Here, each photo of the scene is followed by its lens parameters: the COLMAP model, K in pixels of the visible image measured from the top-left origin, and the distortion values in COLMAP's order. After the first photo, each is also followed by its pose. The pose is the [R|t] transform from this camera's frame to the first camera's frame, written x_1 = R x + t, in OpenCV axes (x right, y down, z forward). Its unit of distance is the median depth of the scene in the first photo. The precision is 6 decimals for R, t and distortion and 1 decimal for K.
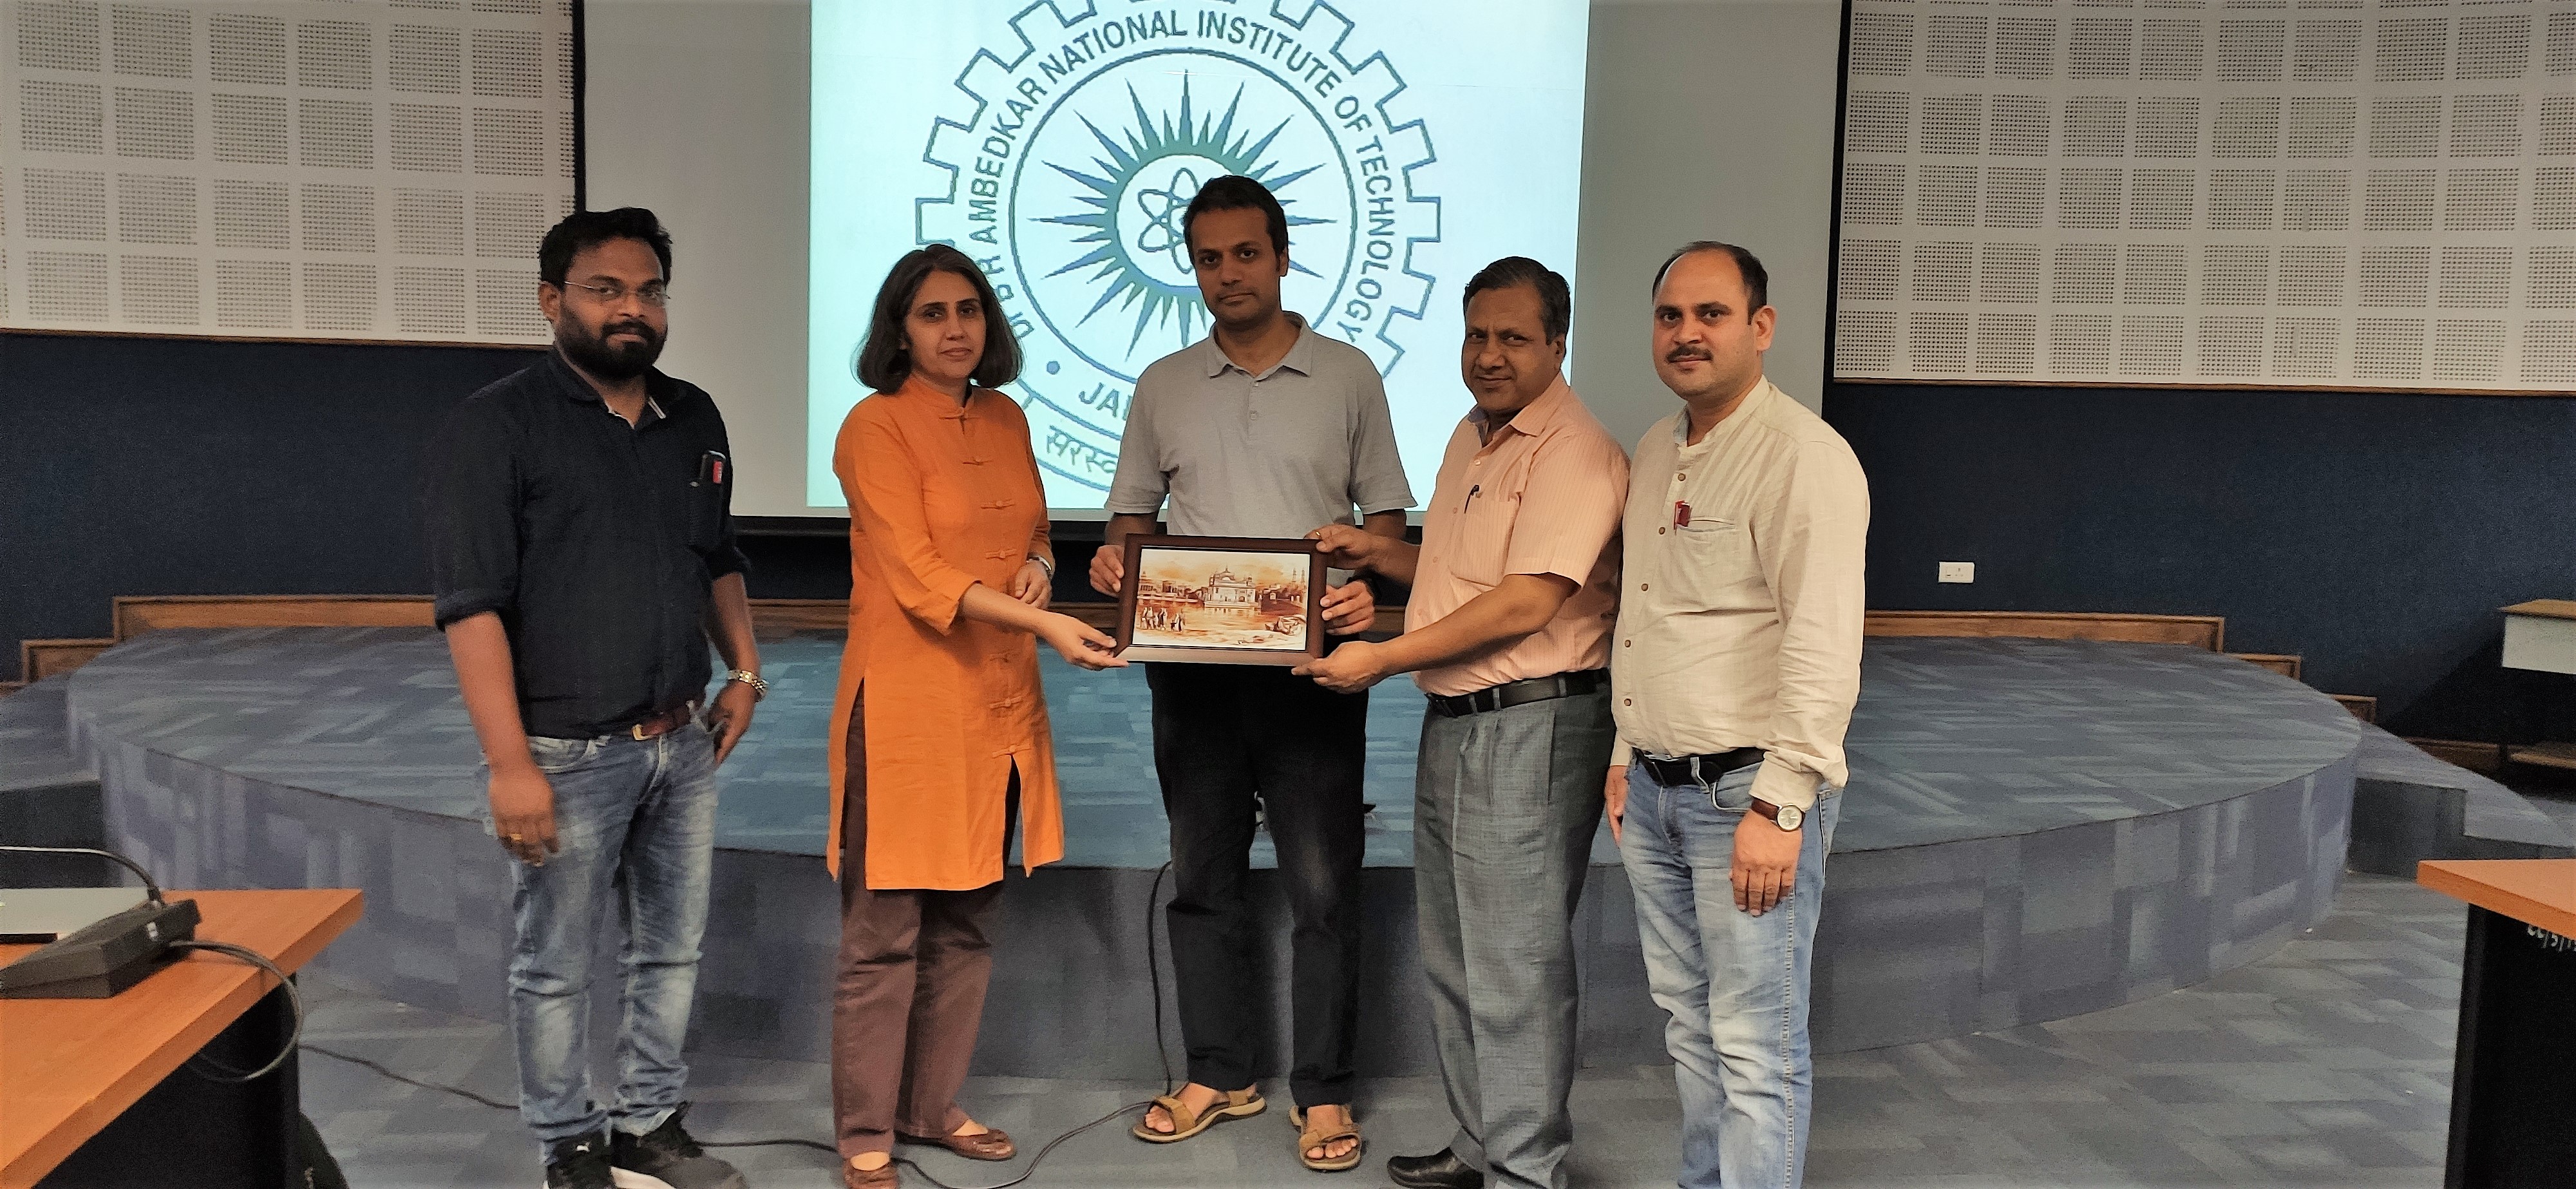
lens RADIAL K [[2281.8, 0, 1290.6], [0, 2281.8, 602.4], [0, 0, 1]] dist [-0.001502, -0.005853]
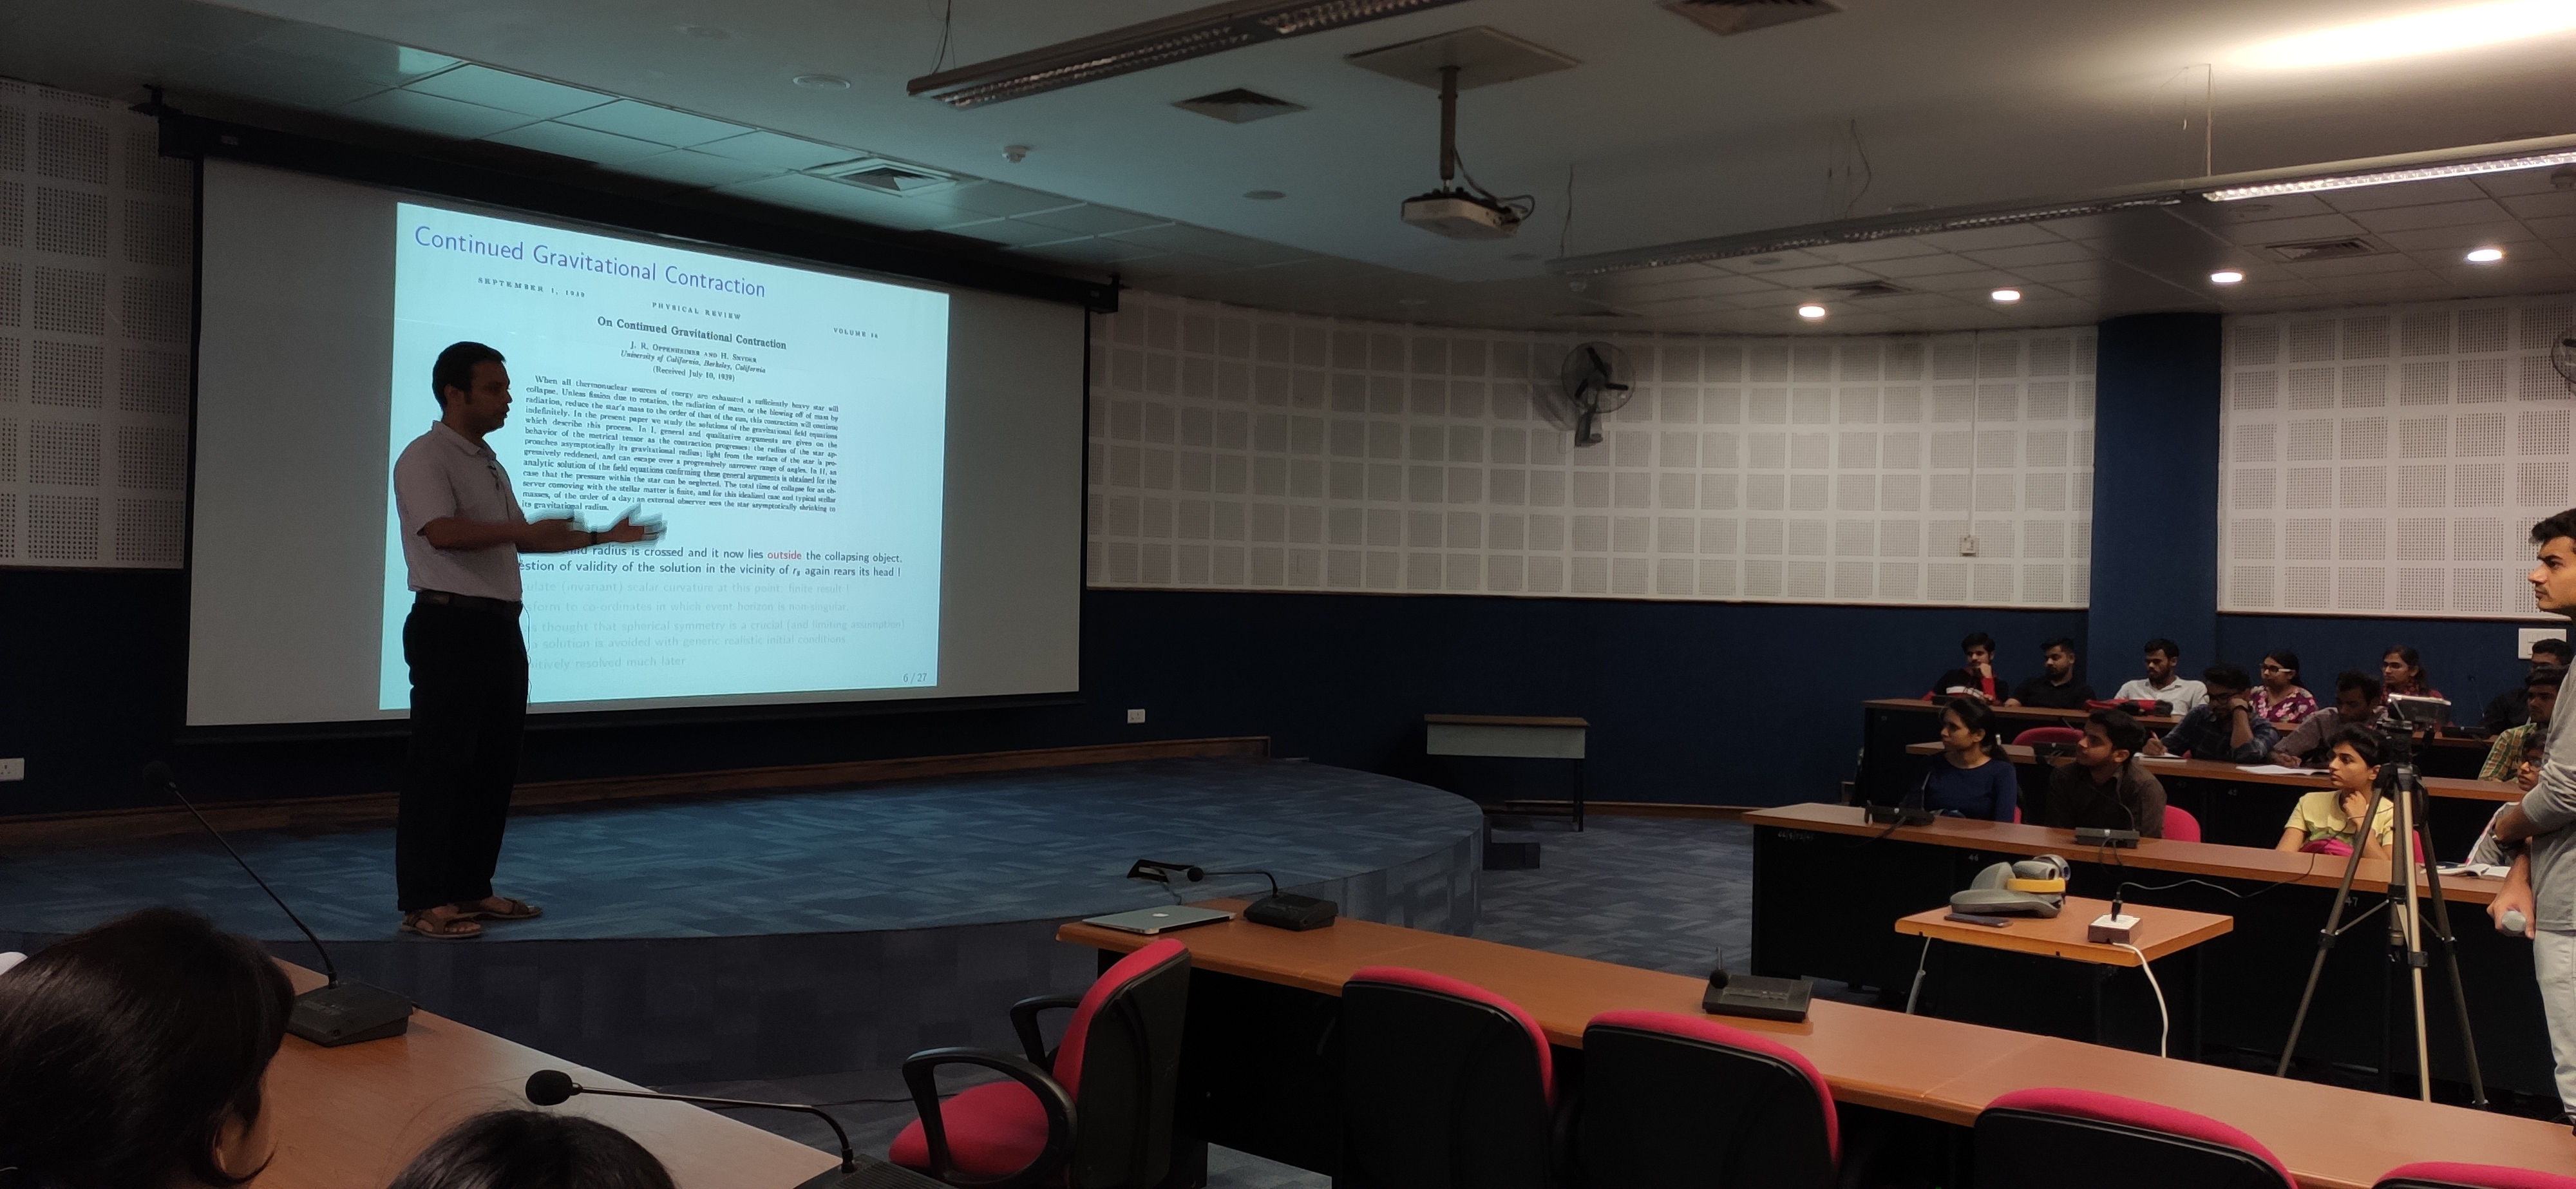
lens RADIAL K [[2281.8, 0, 1285.5], [0, 2281.8, 593.6], [0, 0, 1]] dist [-0.001502, -0.005853]
pose [[0.684955, -0.002888, 0.728580, -0.746367], [0.067742, 0.995913, -0.059737, 0.002974], [-0.725429, 0.090273, 0.682351, -0.098750]]
